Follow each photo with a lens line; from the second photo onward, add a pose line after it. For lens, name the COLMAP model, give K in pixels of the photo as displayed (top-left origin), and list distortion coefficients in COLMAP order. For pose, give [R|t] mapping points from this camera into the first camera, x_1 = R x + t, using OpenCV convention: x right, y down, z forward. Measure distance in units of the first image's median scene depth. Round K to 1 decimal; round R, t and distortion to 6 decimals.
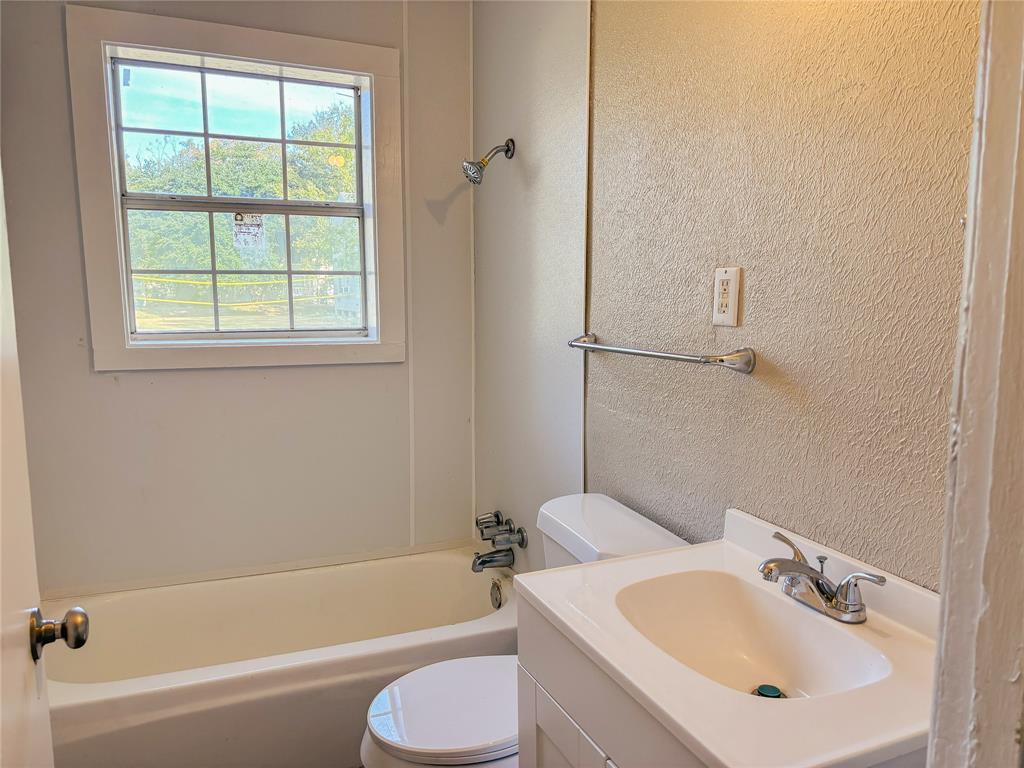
lens RADIAL K [[763.5, 0, 515.2], [0, 763.5, 380.6], [0, 0, 1]] dist [0.030467, -0.039467]
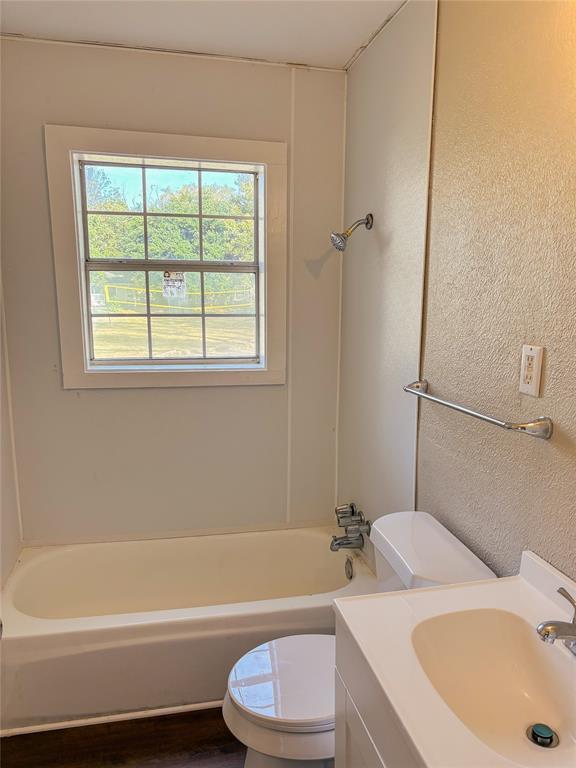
lens RADIAL K [[572.6, 0, 289.8], [0, 572.6, 382.2], [0, 0, 1]] dist [0.030467, -0.039467]
pose [[0.982672, 0.033986, -0.182209, 0.055267], [-0.028461, 0.999055, 0.032854, -0.081125], [0.183154, -0.027099, 0.982711, 0.051809]]
